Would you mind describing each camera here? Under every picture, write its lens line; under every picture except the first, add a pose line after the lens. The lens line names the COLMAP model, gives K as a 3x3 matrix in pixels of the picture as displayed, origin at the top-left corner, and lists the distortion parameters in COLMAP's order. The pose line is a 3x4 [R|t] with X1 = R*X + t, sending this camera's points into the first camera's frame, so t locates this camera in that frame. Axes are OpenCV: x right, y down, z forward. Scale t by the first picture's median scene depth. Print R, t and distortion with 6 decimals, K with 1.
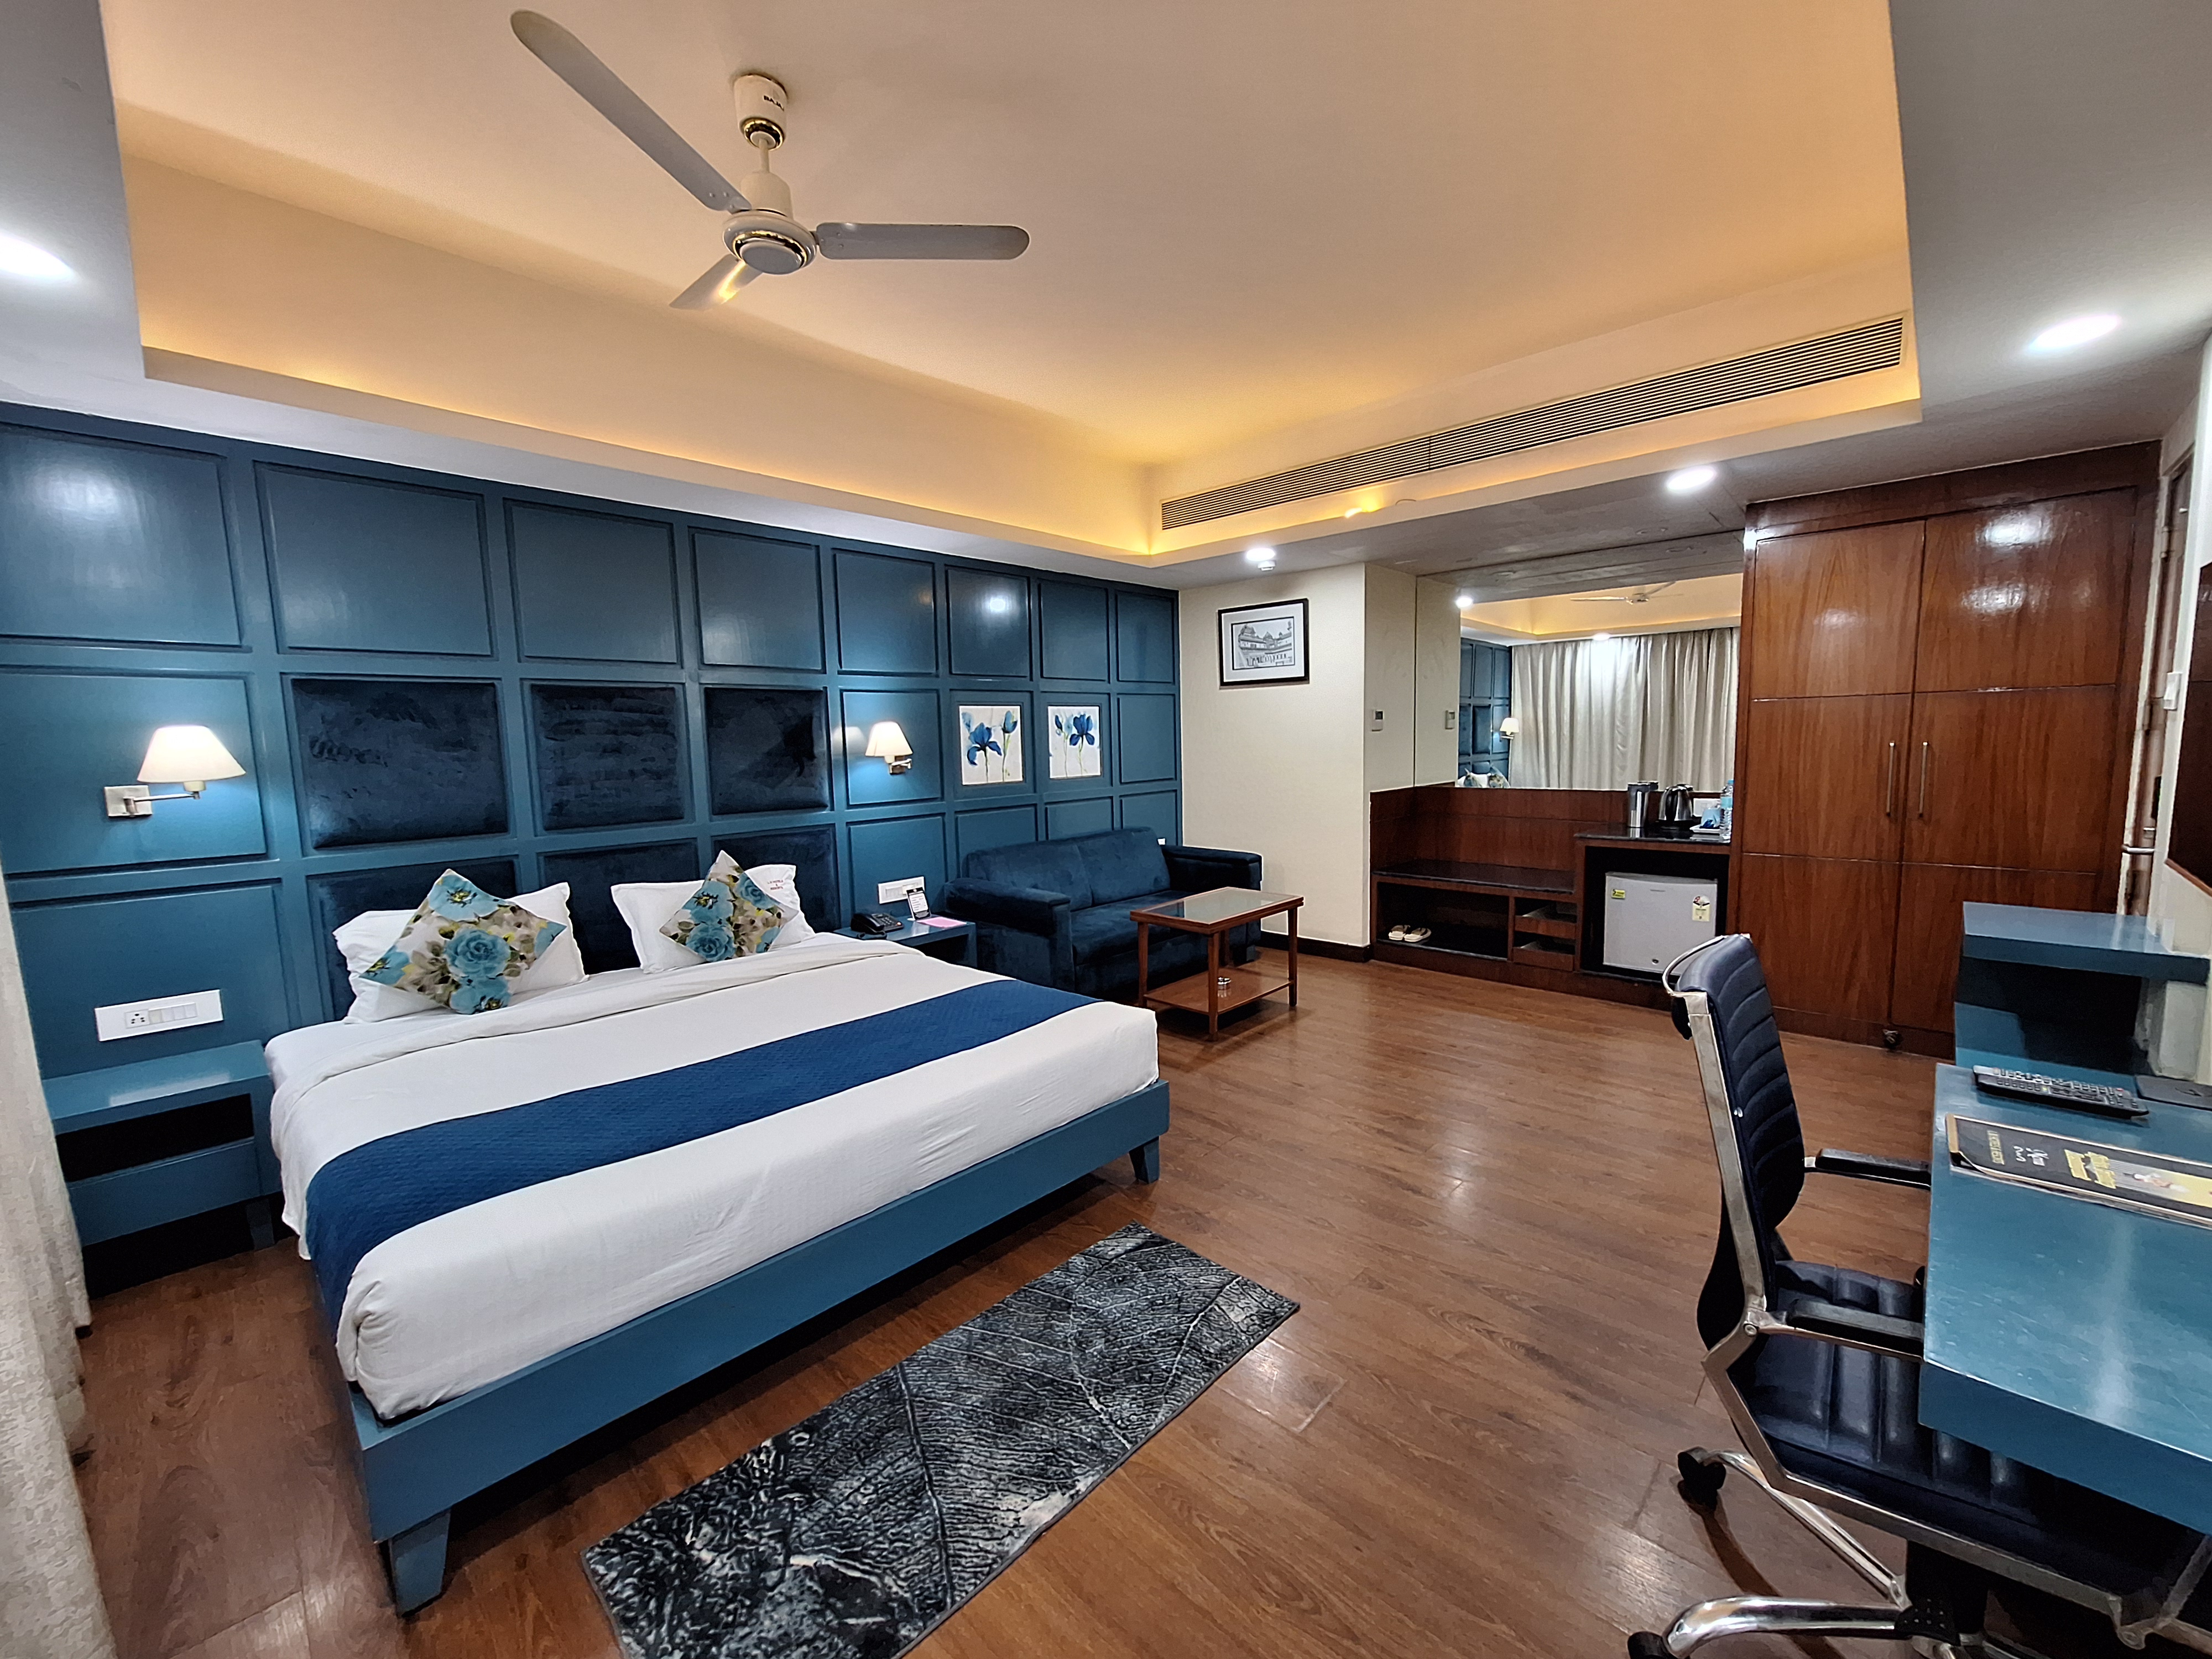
lens RADIAL K [[876.5, 0, 1119.1], [0, 876.5, 828.1], [0, 0, 1]] dist [-0.030788, 0.010413]
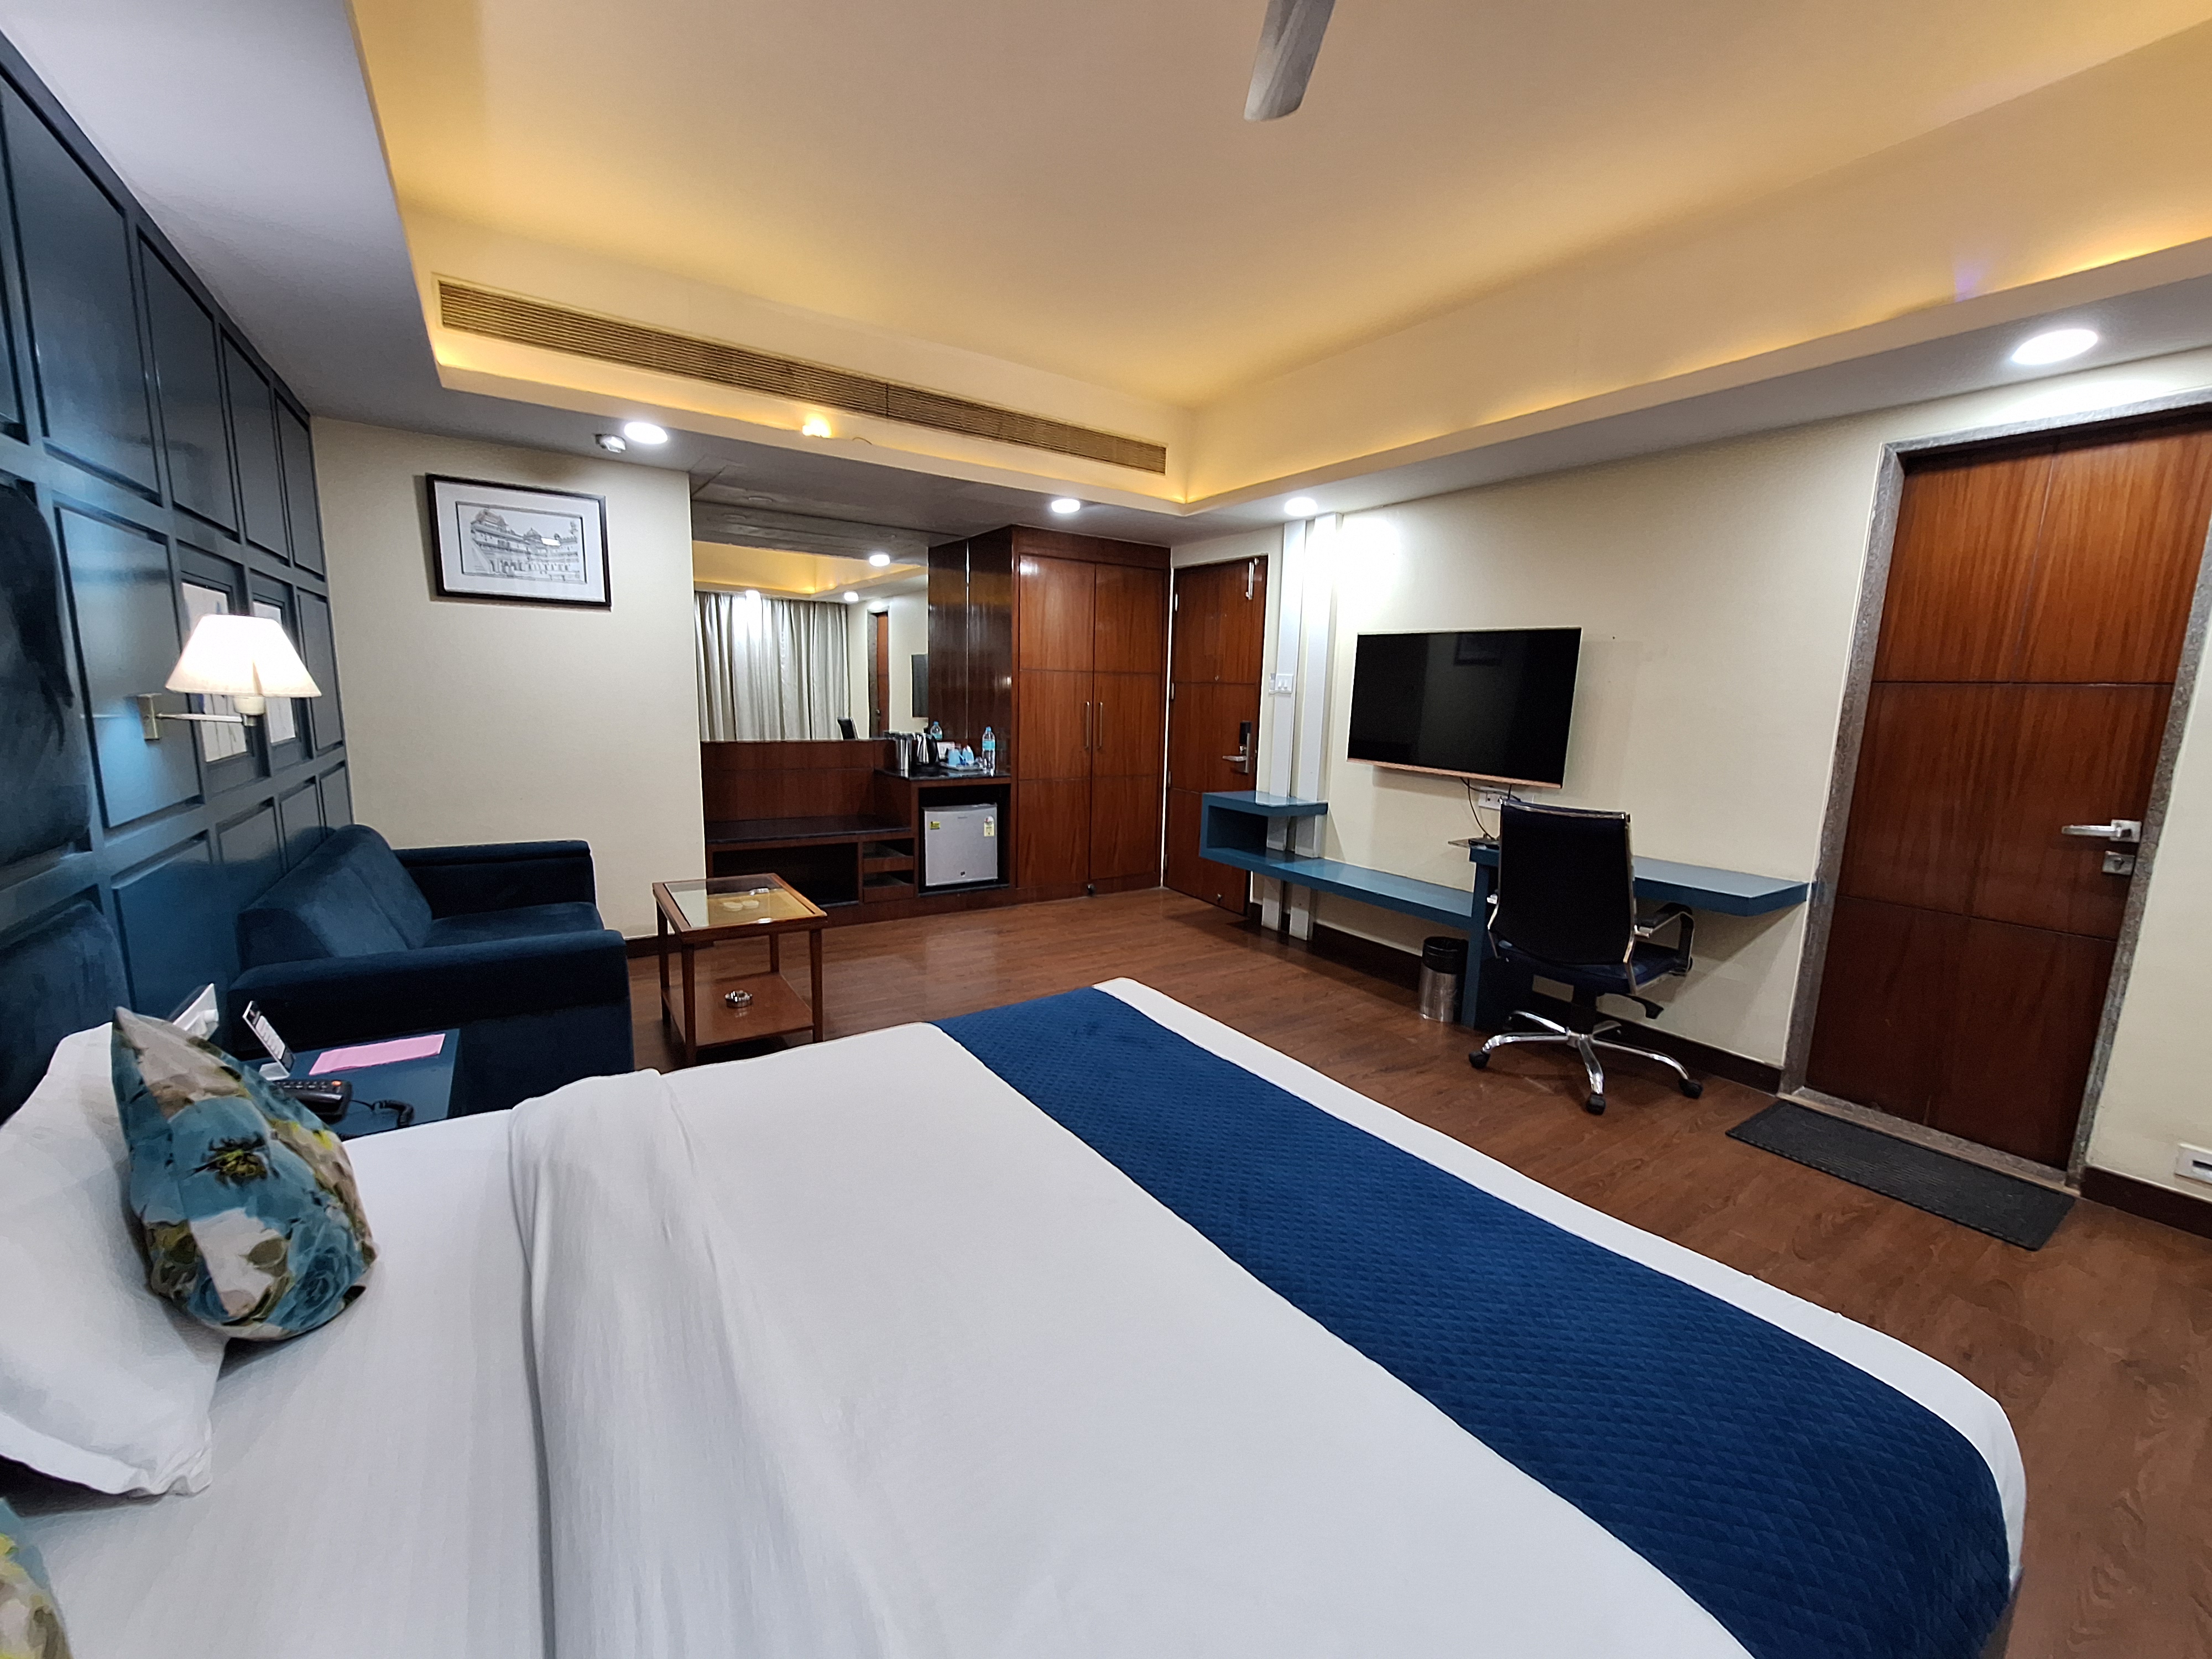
lens RADIAL K [[871.3, 0, 1106.0], [0, 871.3, 829.5], [0, 0, 1]] dist [-0.007770, 0.005288]
pose [[0.229096, -0.125139, 0.965327, -0.577721], [0.071475, 0.991188, 0.111528, -0.038347], [-0.970776, 0.043446, 0.236021, 0.526974]]
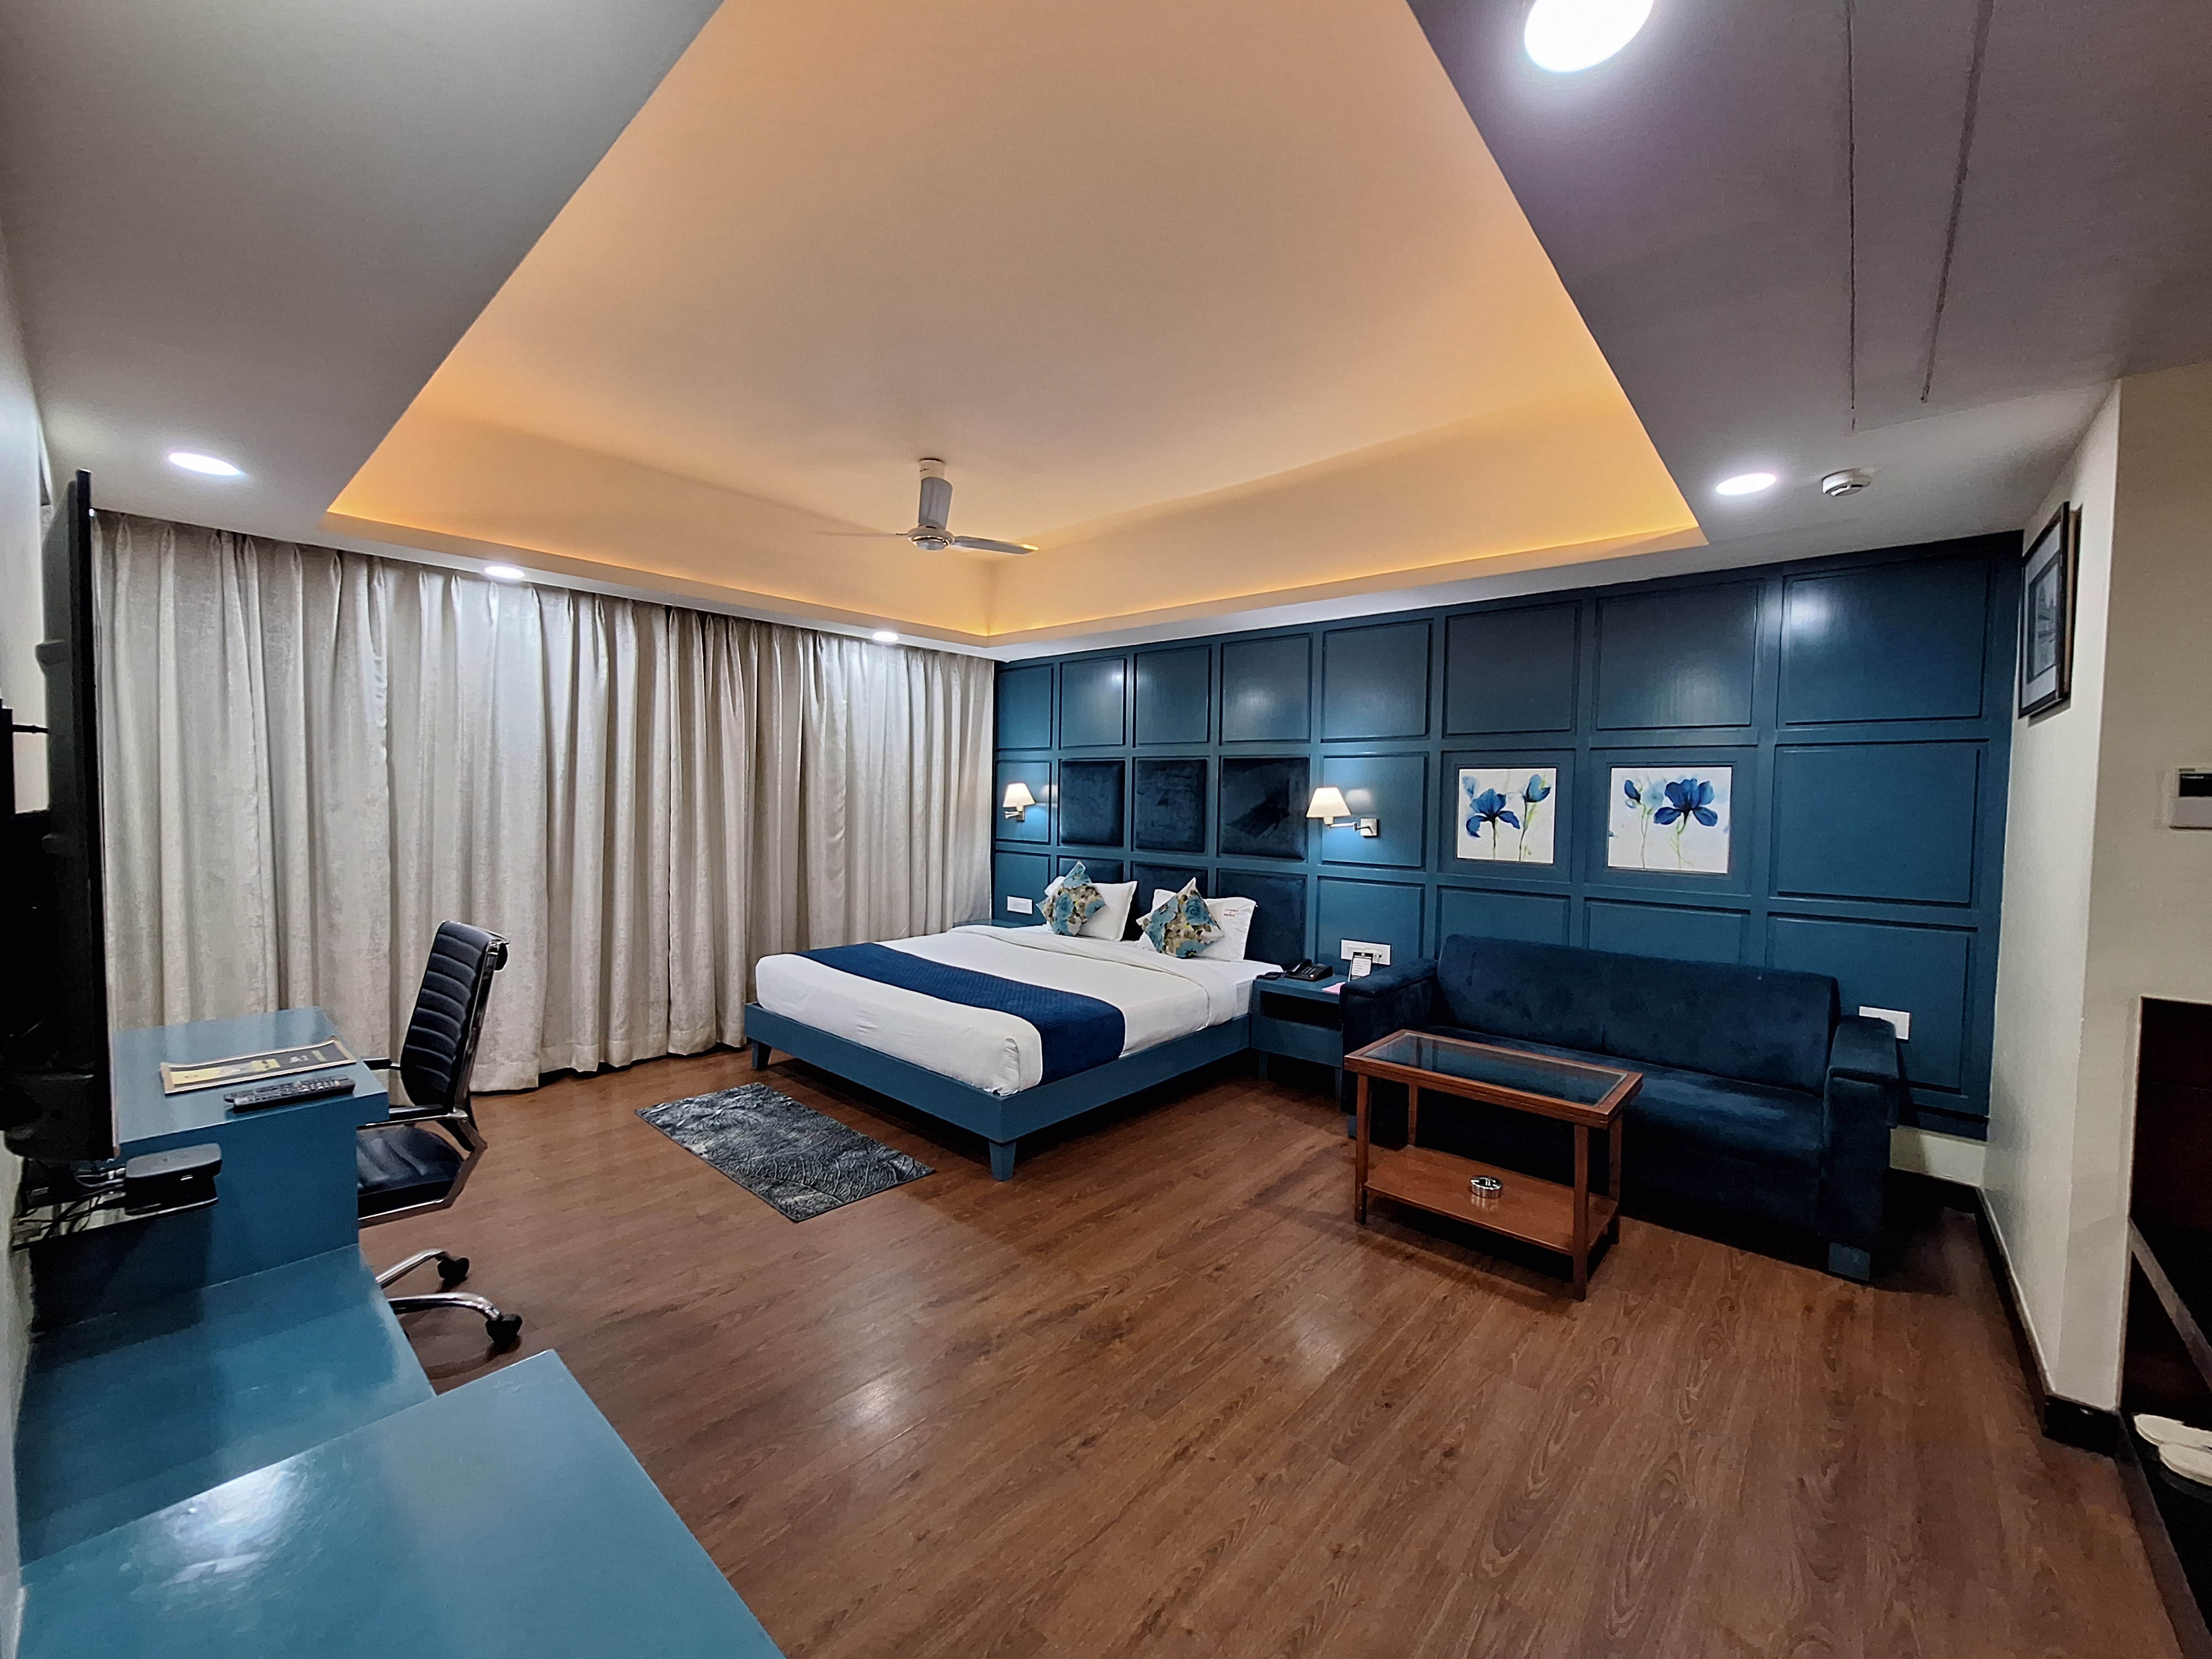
lens RADIAL K [[875.8, 0, 1113.7], [0, 875.8, 831.8], [0, 0, 1]] dist [-0.002942, -0.000052]
pose [[0.036244, 0.063647, -0.997314, 0.798600], [-0.125866, 0.990313, 0.058626, -0.096563], [0.991385, 0.123403, 0.043904, 0.706968]]
